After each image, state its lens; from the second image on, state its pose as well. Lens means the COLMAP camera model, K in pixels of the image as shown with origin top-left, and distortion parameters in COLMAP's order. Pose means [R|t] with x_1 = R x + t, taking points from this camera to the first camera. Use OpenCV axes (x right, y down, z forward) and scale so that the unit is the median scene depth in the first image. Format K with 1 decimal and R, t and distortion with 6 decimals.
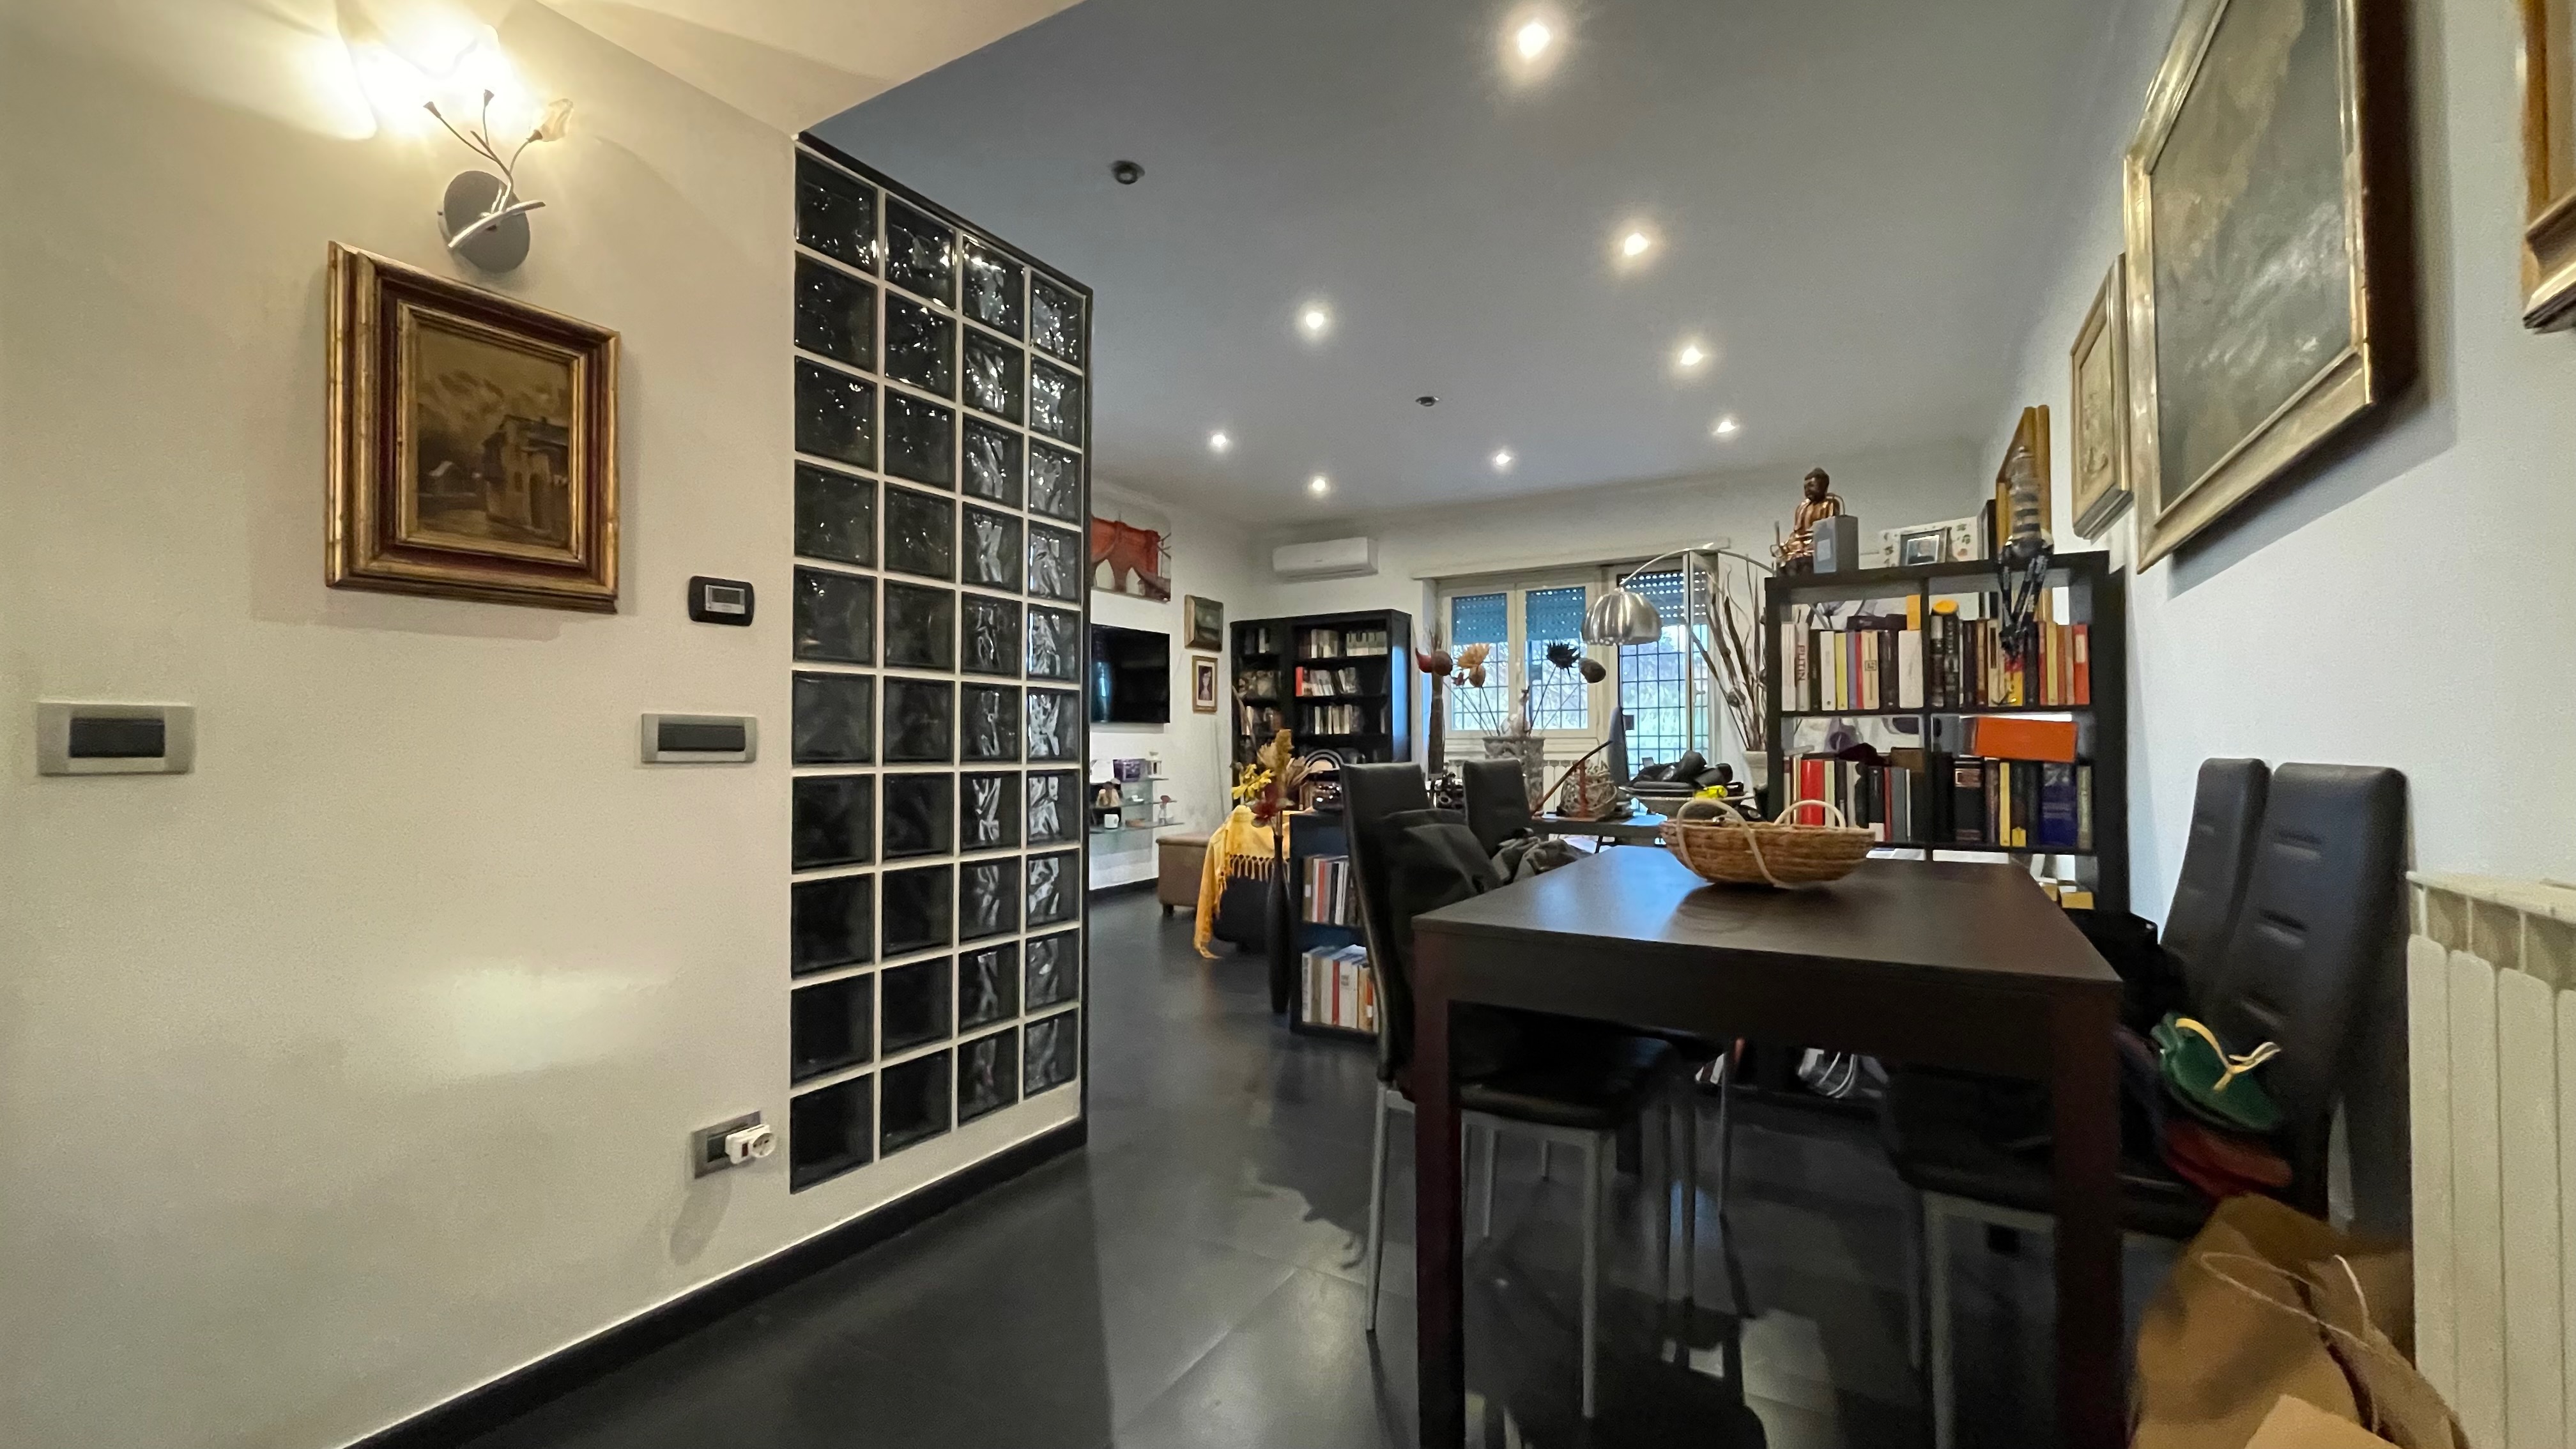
lens RADIAL K [[1042.8, 0, 1281.5], [0, 1042.8, 721.3], [0, 0, 1]] dist [-0.002576, 0.000281]
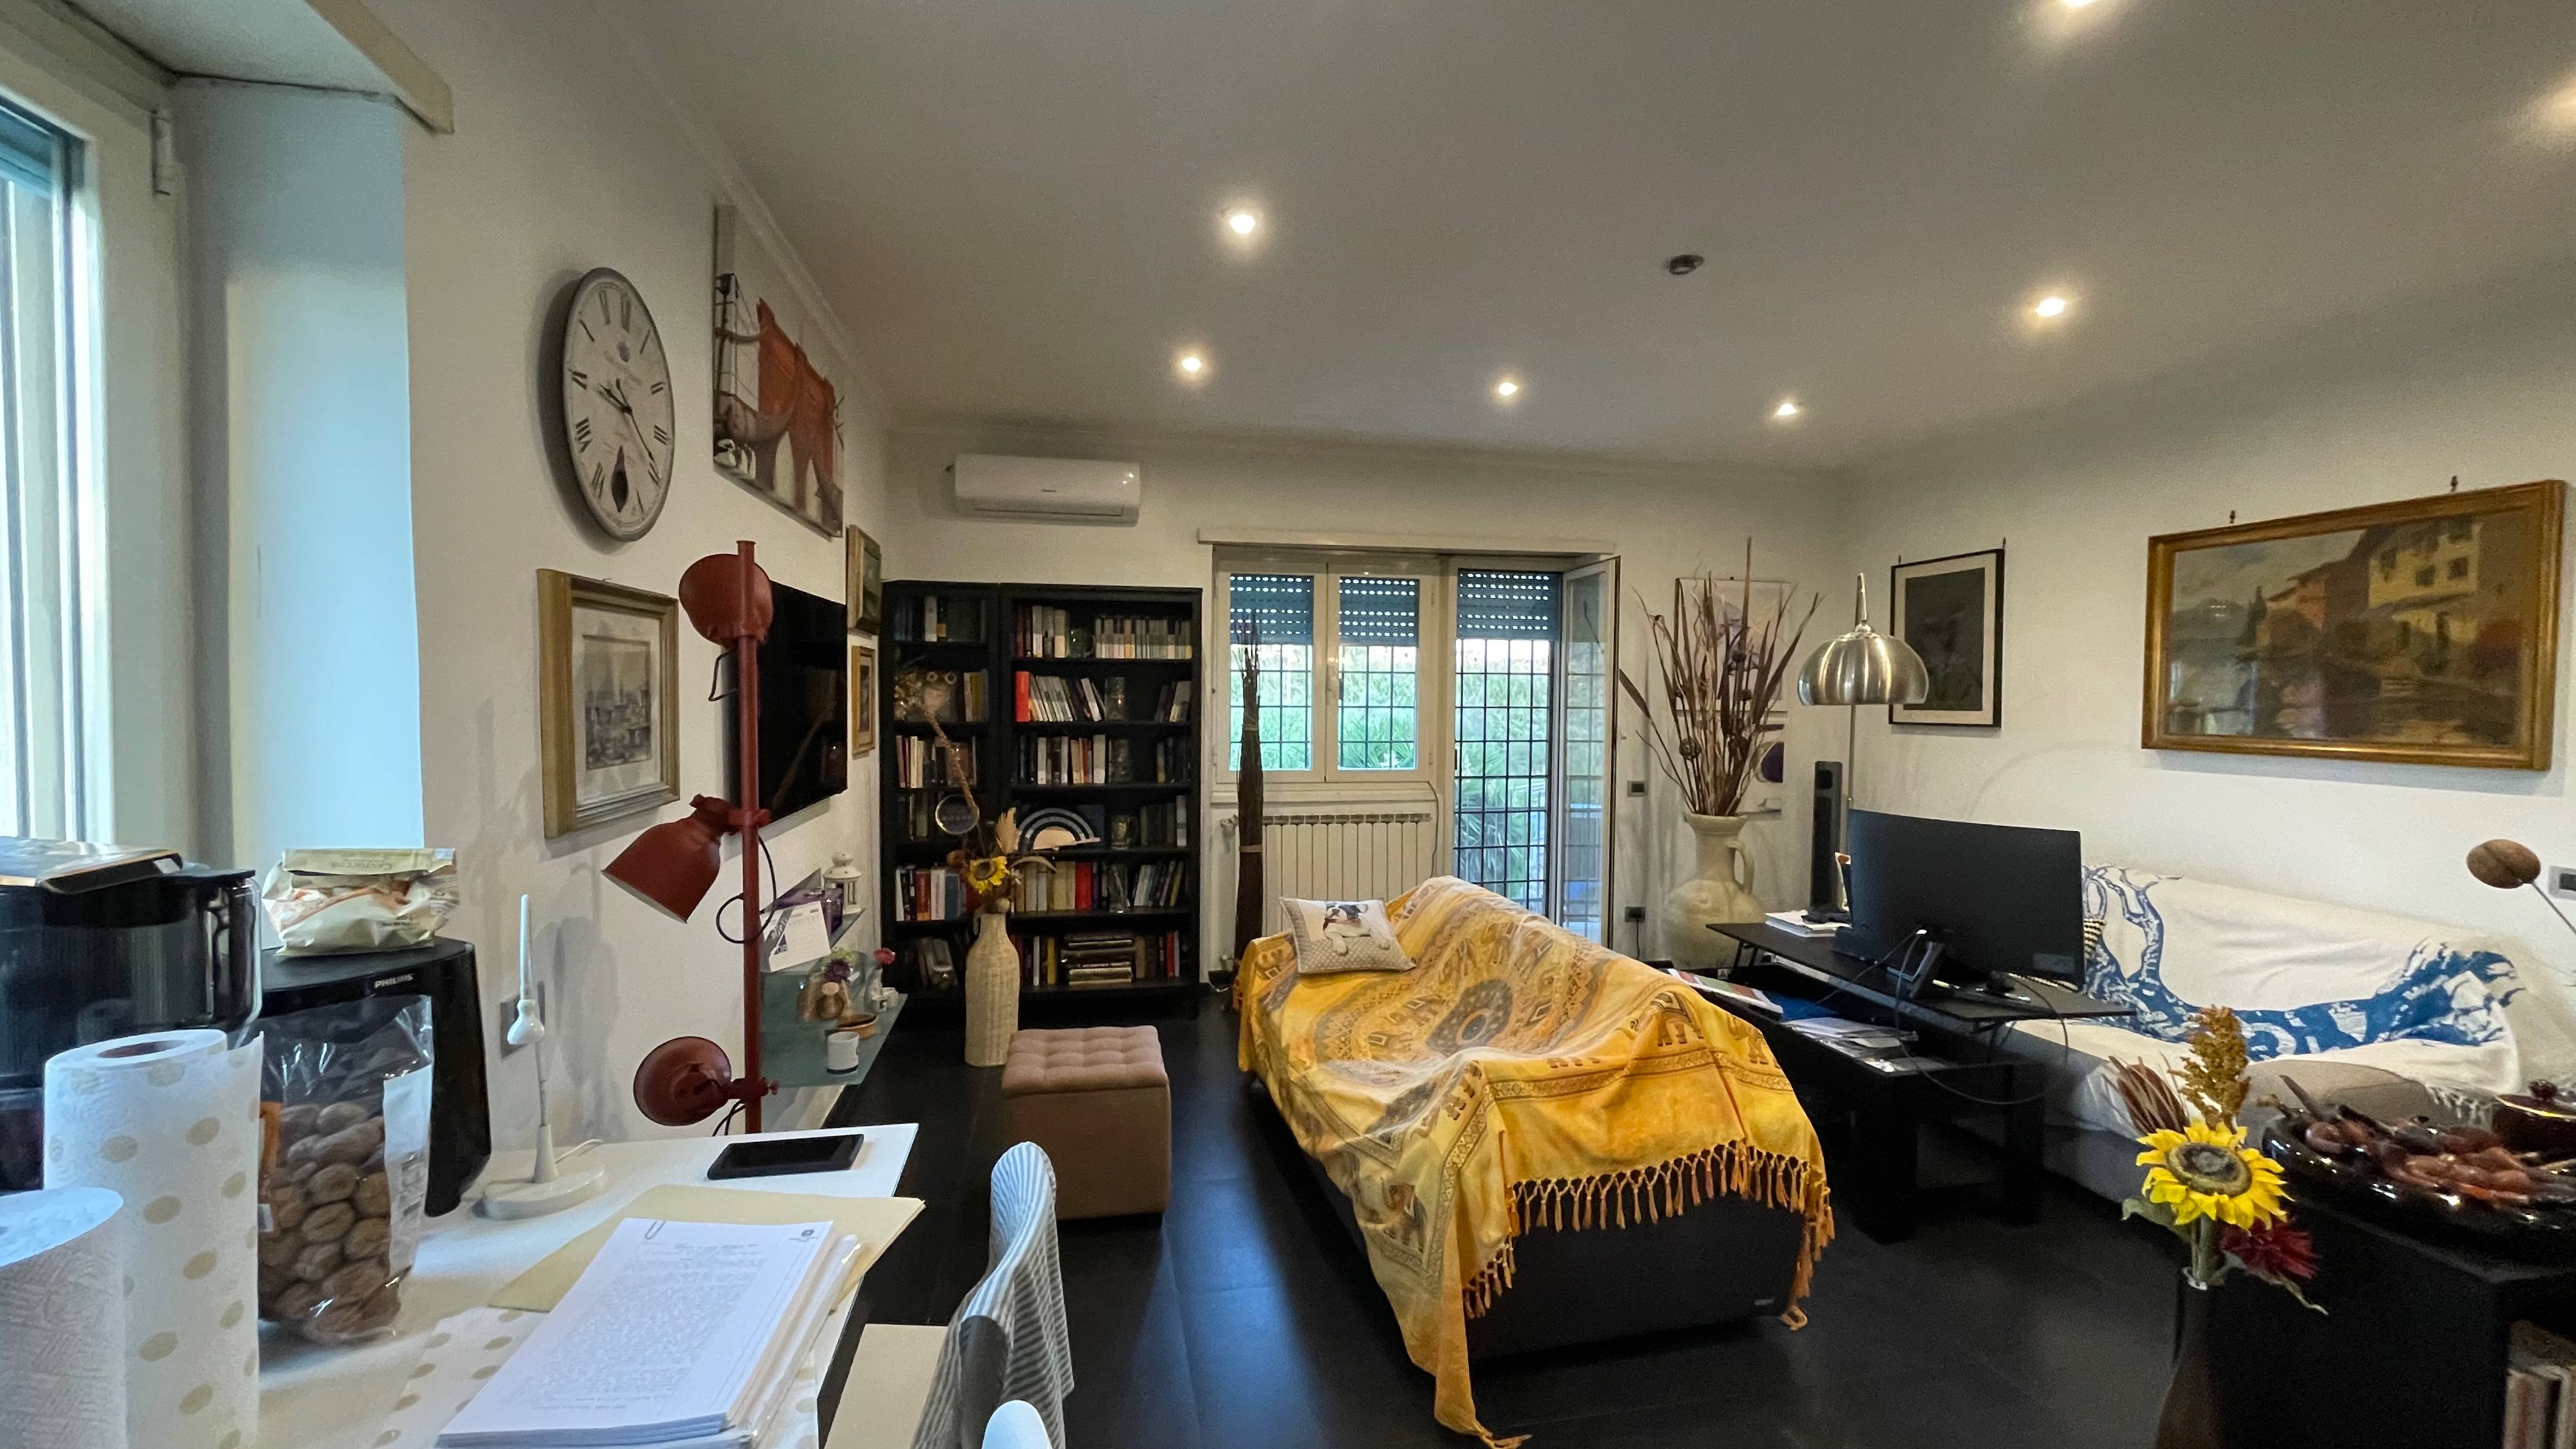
lens RADIAL K [[1042.8, 0, 1284.6], [0, 1042.8, 723.8], [0, 0, 1]] dist [-0.002576, 0.000281]
pose [[0.749403, -0.008420, 0.662061, -0.278621], [-0.027812, 0.998636, 0.044181, -0.057105], [-0.661530, -0.051523, 0.748147, 0.504977]]
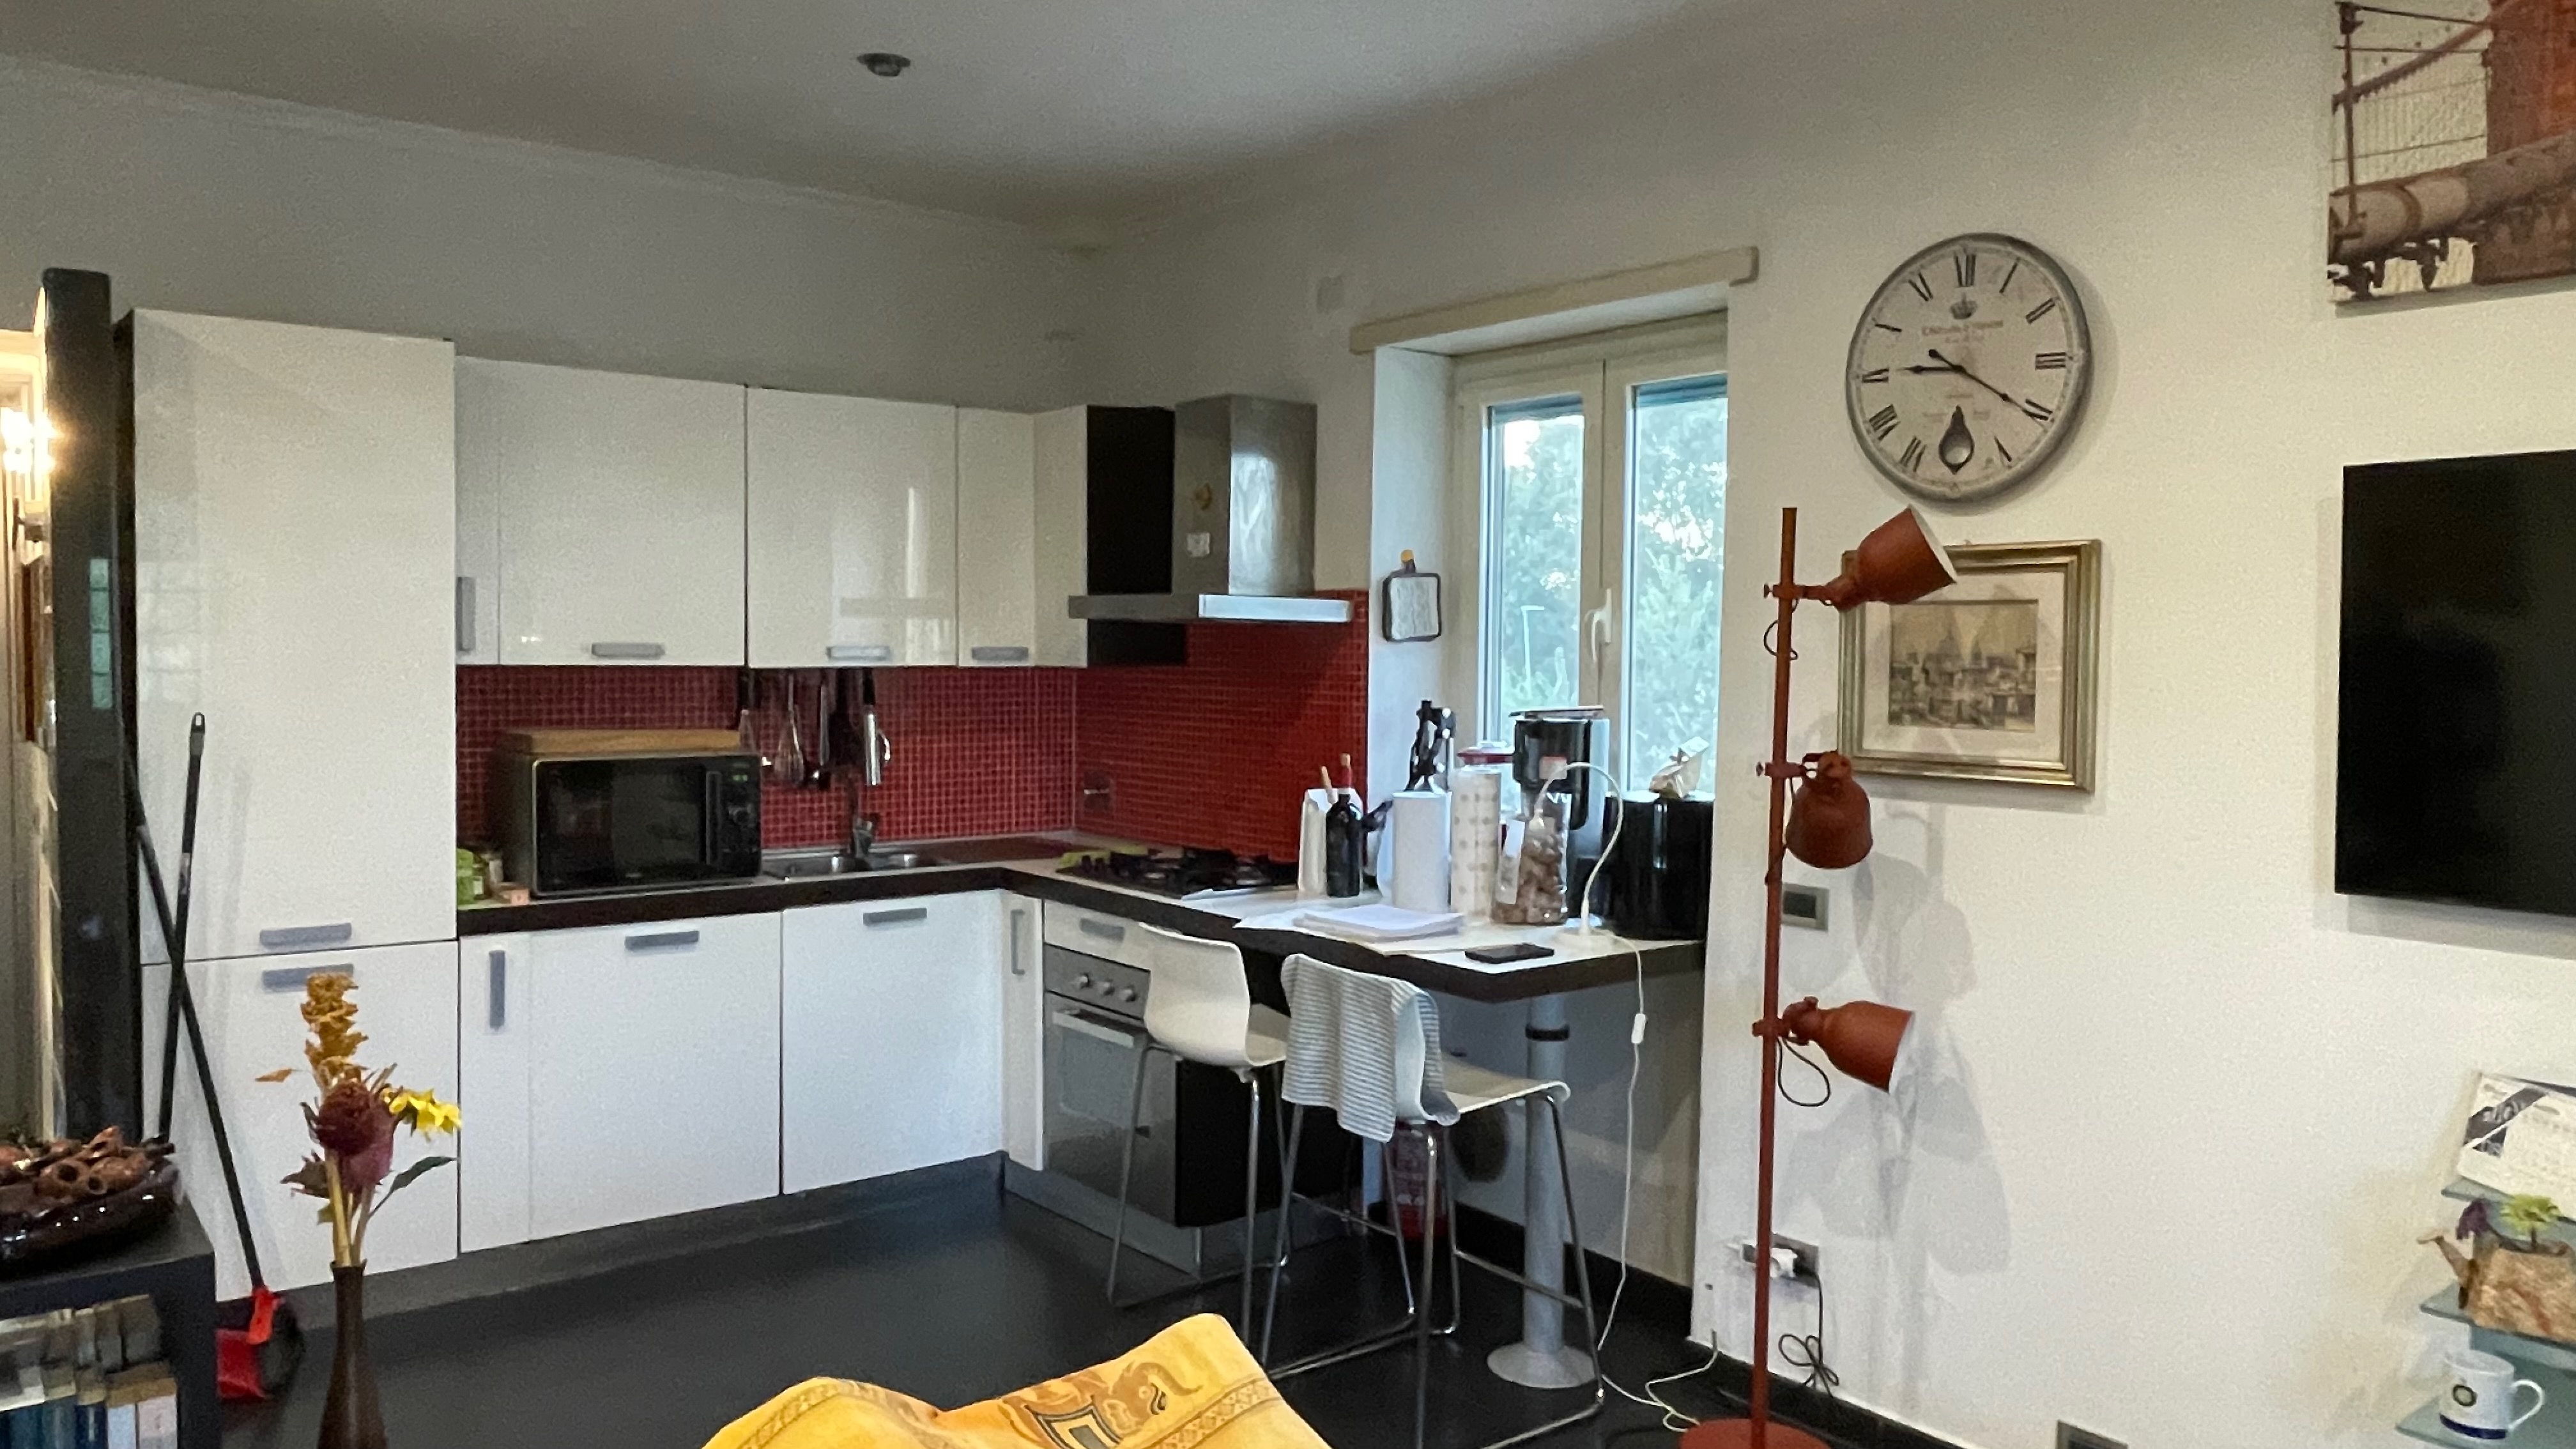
lens RADIAL K [[1773.0, 0, 1288.4], [0, 1773.0, 724.0], [0, 0, 1]] dist [-0.006040, 0.002654]
pose [[-0.372353, 0.042007, -0.927140, 0.231799], [0.011001, 0.999105, 0.040850, -0.051663], [0.928026, 0.005011, -0.372482, 0.818412]]
